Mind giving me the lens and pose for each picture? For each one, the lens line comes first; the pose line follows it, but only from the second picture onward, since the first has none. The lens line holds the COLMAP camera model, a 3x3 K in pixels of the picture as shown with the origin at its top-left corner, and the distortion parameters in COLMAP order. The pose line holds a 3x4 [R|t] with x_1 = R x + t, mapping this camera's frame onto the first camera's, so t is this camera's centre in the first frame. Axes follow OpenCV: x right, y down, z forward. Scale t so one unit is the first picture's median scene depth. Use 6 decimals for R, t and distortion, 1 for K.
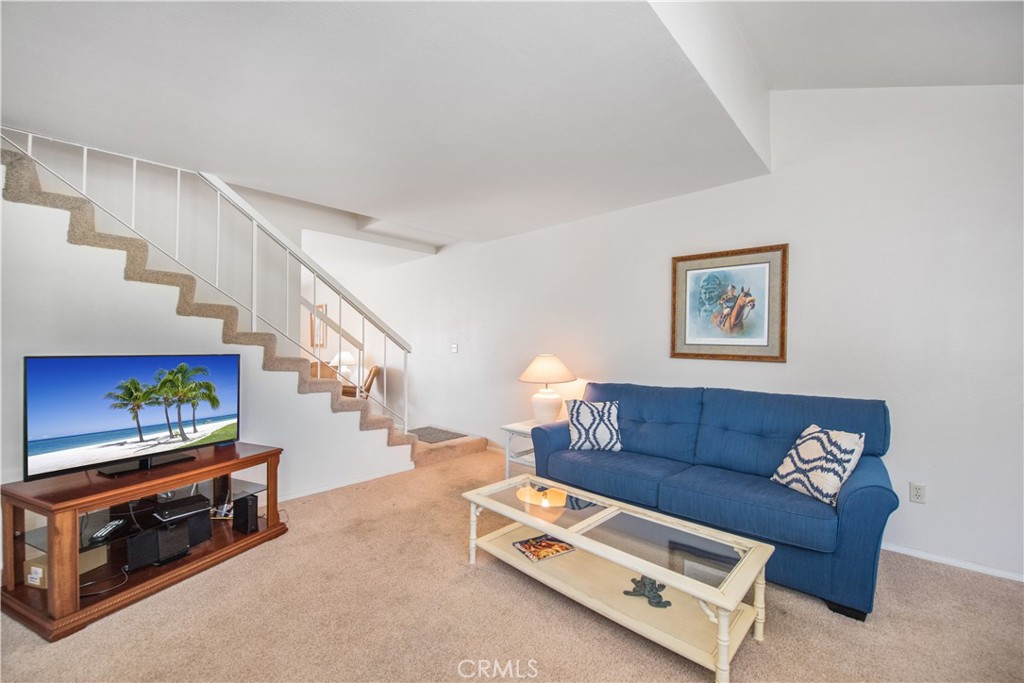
lens RADIAL K [[414.4, 0, 515.4], [0, 414.4, 345.9], [0, 0, 1]] dist [-0.020477, -0.000756]
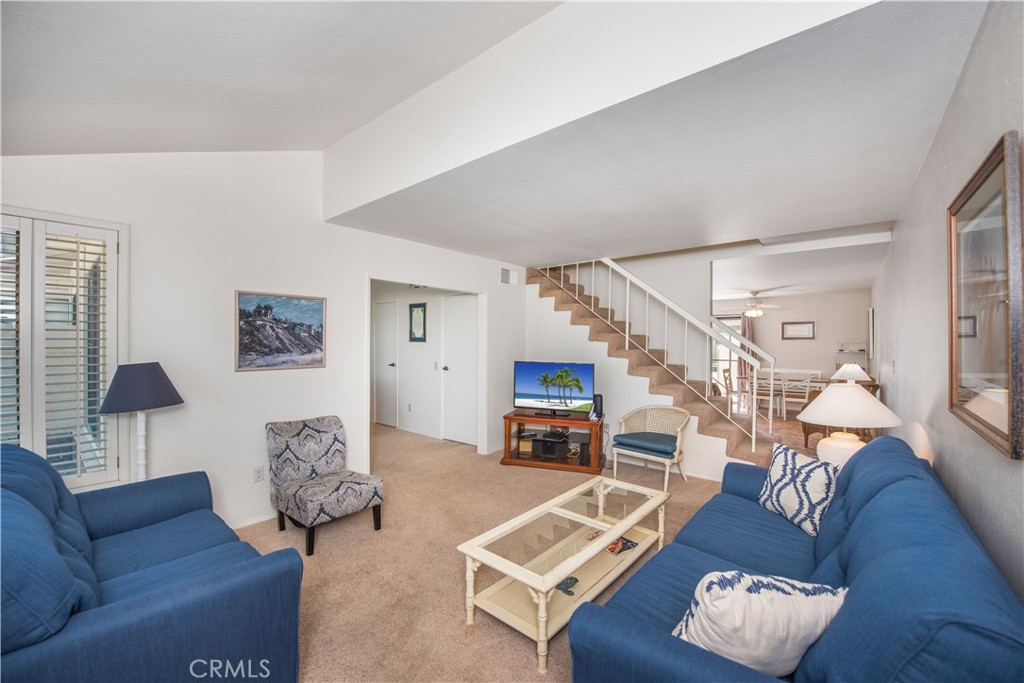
lens RADIAL K [[414.4, 0, 515.3], [0, 414.4, 338.1], [0, 0, 1]] dist [-0.020477, -0.000756]
pose [[0.065845, -0.008277, -0.997796, 1.203075], [-0.007498, 0.999933, -0.008789, -0.081674], [0.997802, 0.008060, 0.065778, 0.625697]]
